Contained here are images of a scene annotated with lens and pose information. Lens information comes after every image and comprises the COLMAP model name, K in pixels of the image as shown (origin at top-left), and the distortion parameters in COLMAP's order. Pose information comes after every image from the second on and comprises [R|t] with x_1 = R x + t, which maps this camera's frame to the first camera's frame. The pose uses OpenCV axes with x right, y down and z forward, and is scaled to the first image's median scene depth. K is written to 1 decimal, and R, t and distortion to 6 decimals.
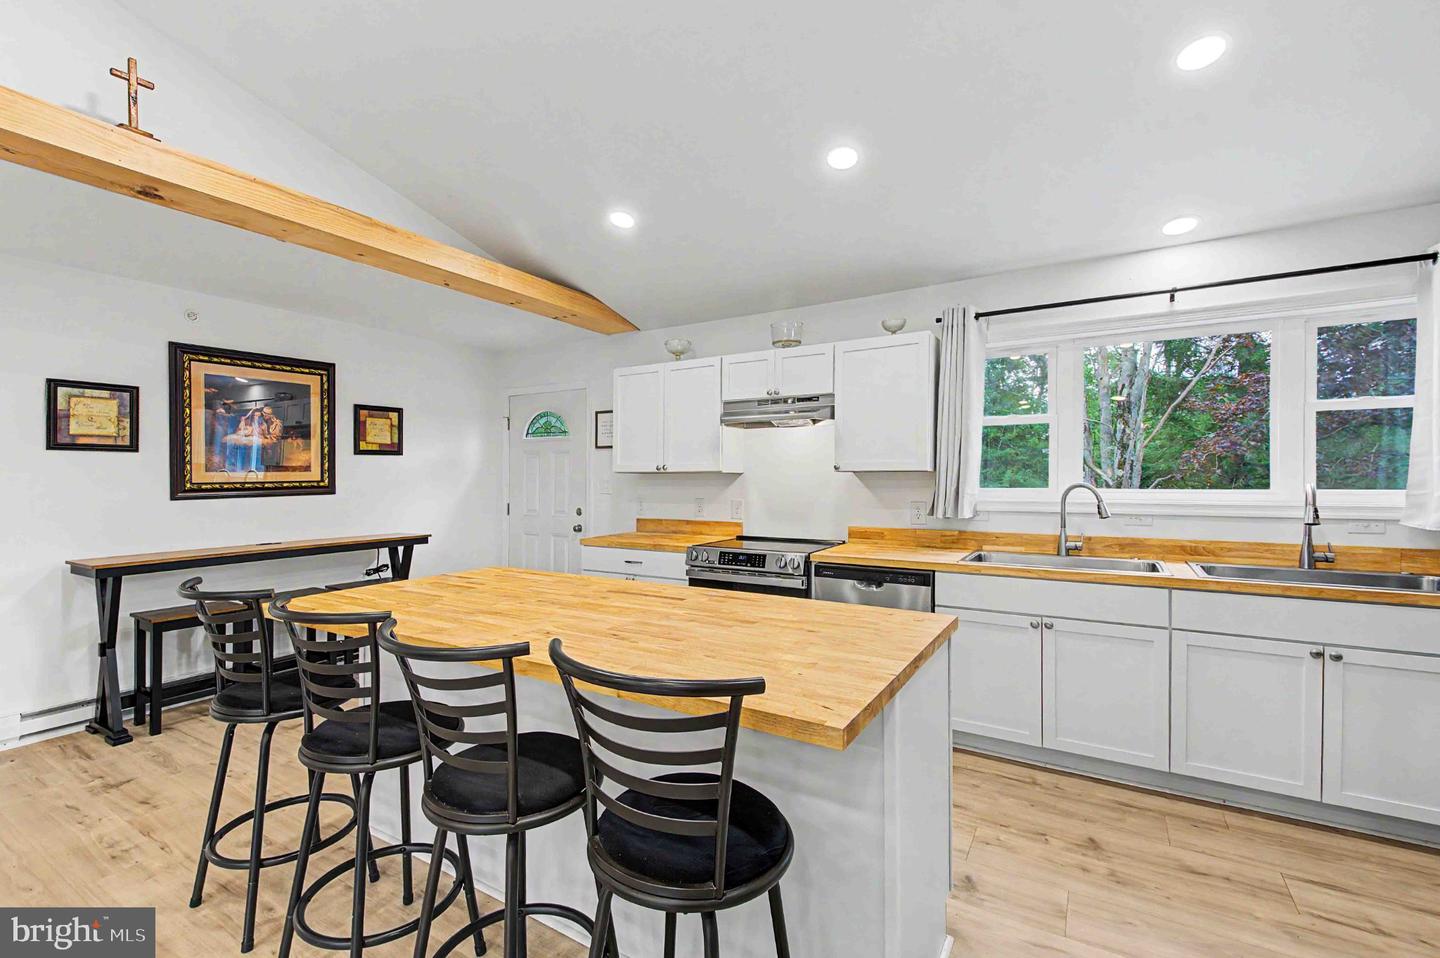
lens RADIAL K [[634.7, 0, 723.3], [0, 634.7, 474.3], [0, 0, 1]] dist [0.022270, -0.003789]
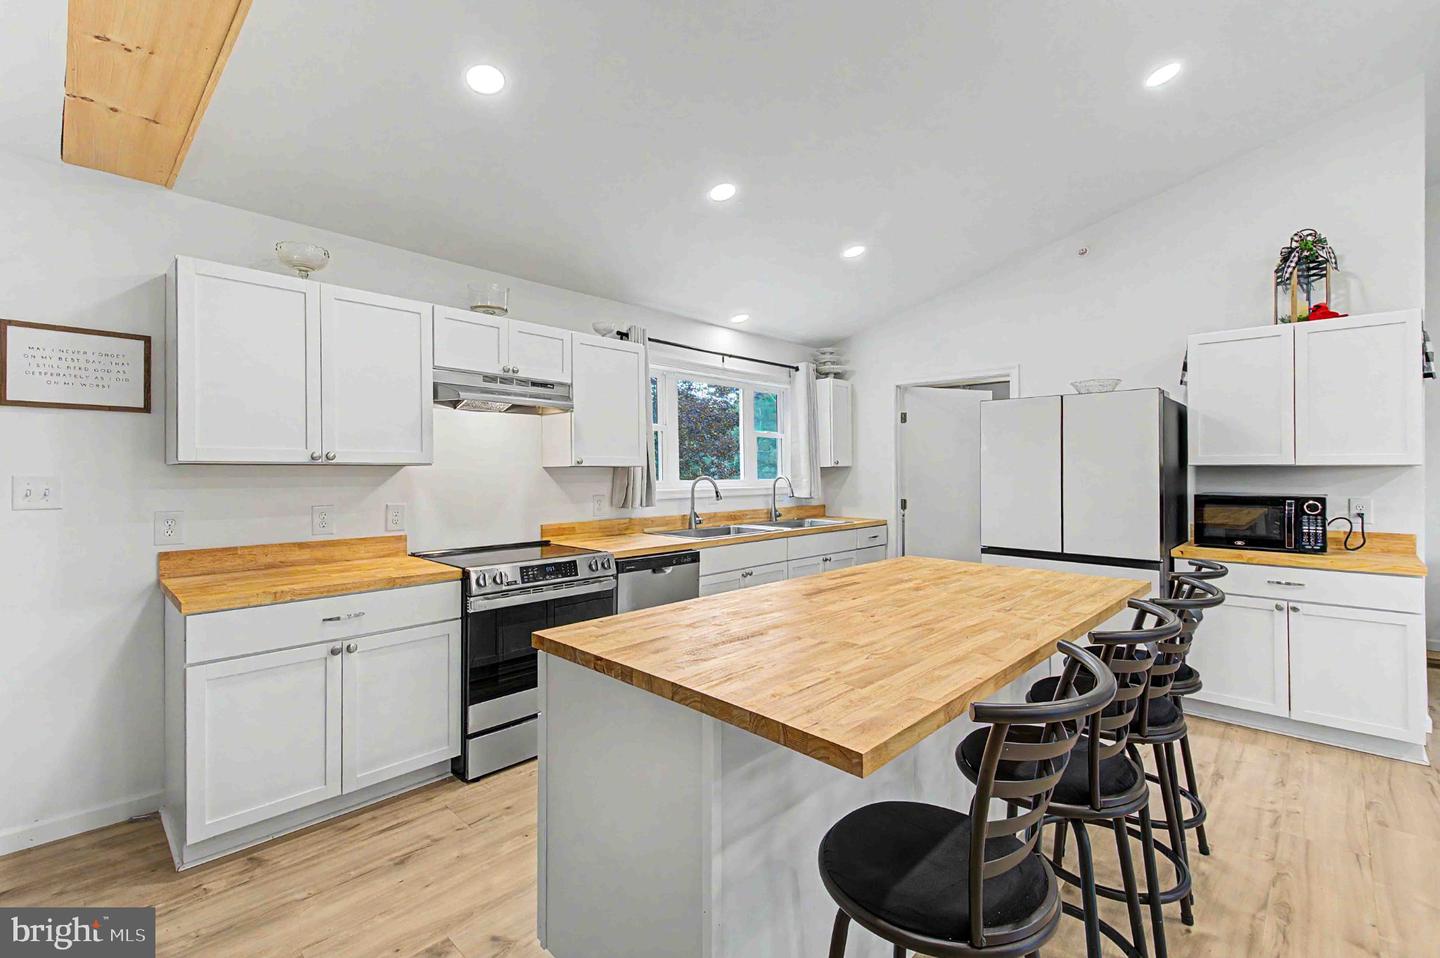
lens RADIAL K [[634.7, 0, 719.5], [0, 634.7, 466.9], [0, 0, 1]] dist [0.022270, -0.003789]
pose [[0.201910, 0.007624, 0.979374, -0.710062], [-0.006244, 0.999959, -0.006497, 0.001374], [-0.979384, -0.004803, 0.201950, 0.587251]]
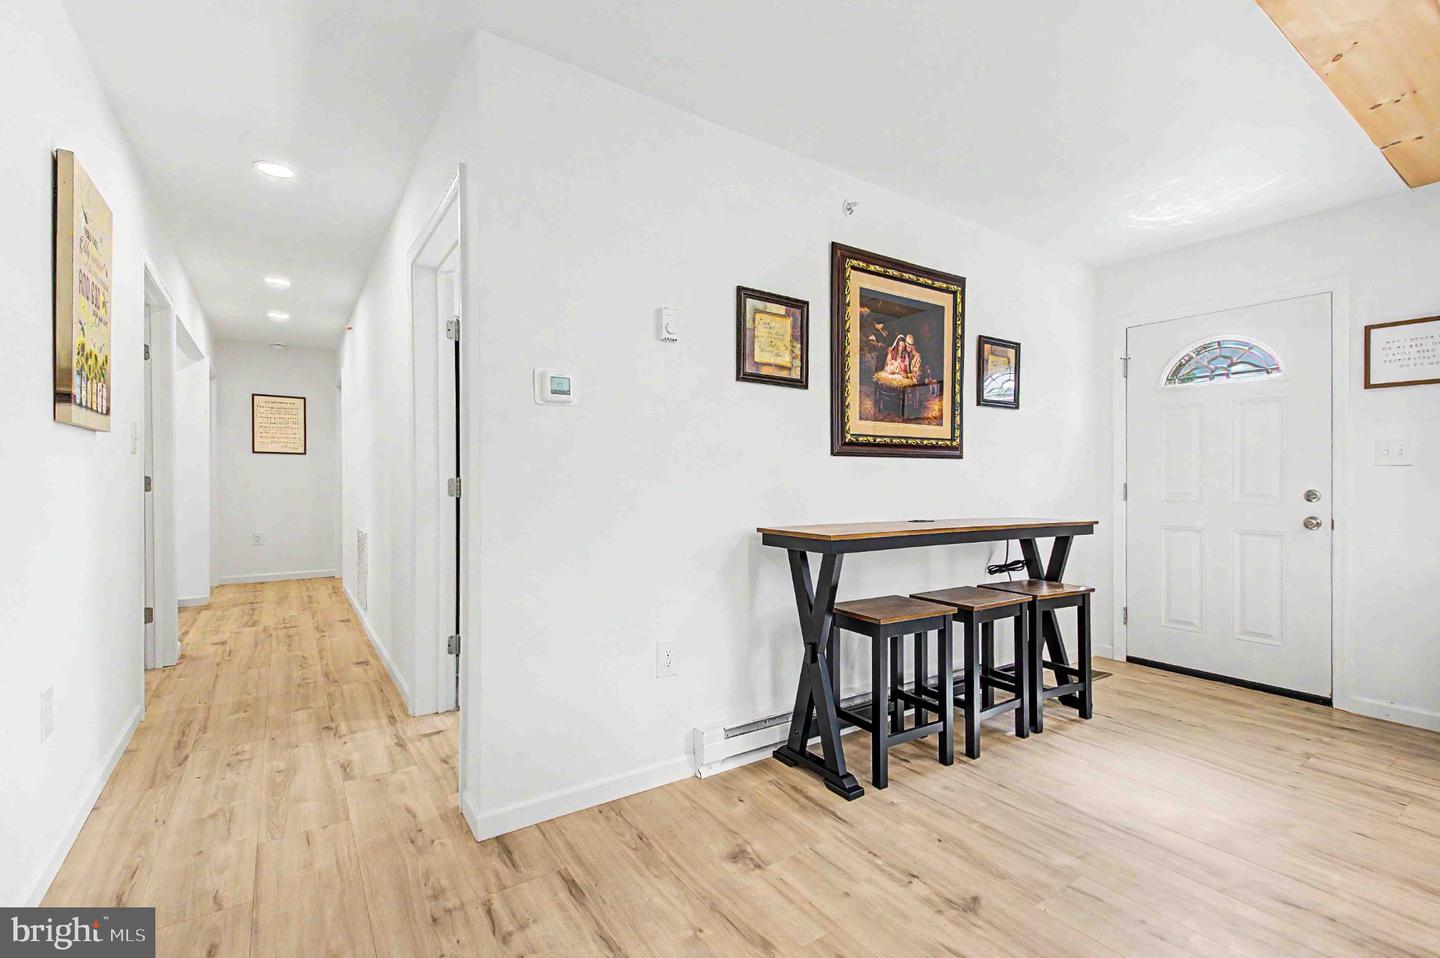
lens RADIAL K [[634.7, 0, 715.1], [0, 634.7, 486.7], [0, 0, 1]] dist [0.022270, -0.003789]
pose [[0.911032, 0.015054, -0.412061, -0.672933], [-0.012525, 0.999883, 0.008838, 0.070589], [0.412145, -0.002890, 0.911114, 0.274376]]
